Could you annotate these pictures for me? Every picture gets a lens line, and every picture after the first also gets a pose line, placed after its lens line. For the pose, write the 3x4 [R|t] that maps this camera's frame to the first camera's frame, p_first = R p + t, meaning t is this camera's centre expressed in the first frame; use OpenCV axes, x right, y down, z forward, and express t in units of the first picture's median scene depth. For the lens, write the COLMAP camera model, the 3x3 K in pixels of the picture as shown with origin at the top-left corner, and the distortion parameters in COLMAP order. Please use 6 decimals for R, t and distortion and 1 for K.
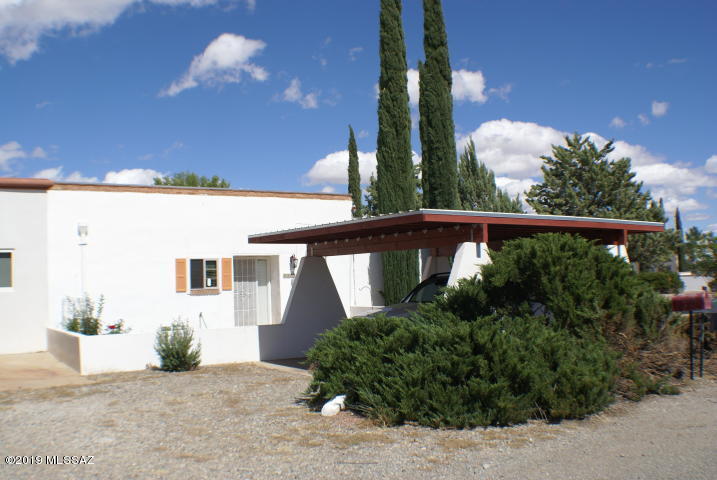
lens RADIAL K [[747.7, 0, 359.1], [0, 747.7, 227.3], [0, 0, 1]] dist [-0.208362, 0.000134]
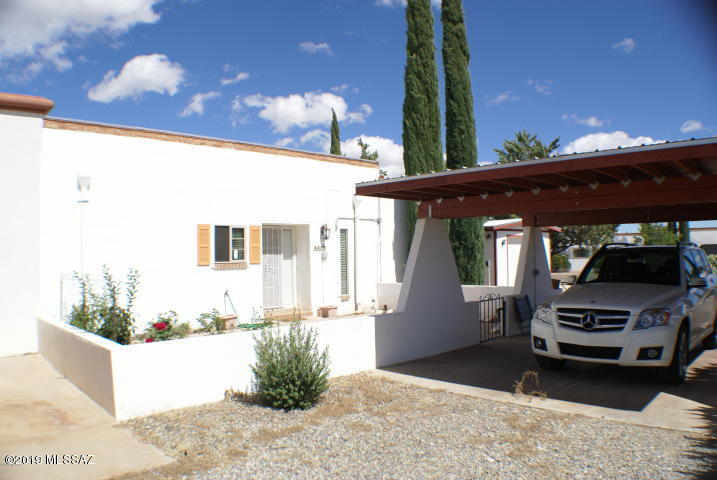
lens RADIAL K [[545.8, 0, 358.5], [0, 545.8, 240.0], [0, 0, 1]] dist [-0.239907, 0.077794]
pose [[0.982244, 0.019630, 0.186576, -0.179557], [-0.026164, 0.999125, 0.032624, 0.035089], [-0.185772, -0.036926, 0.981899, 0.383838]]
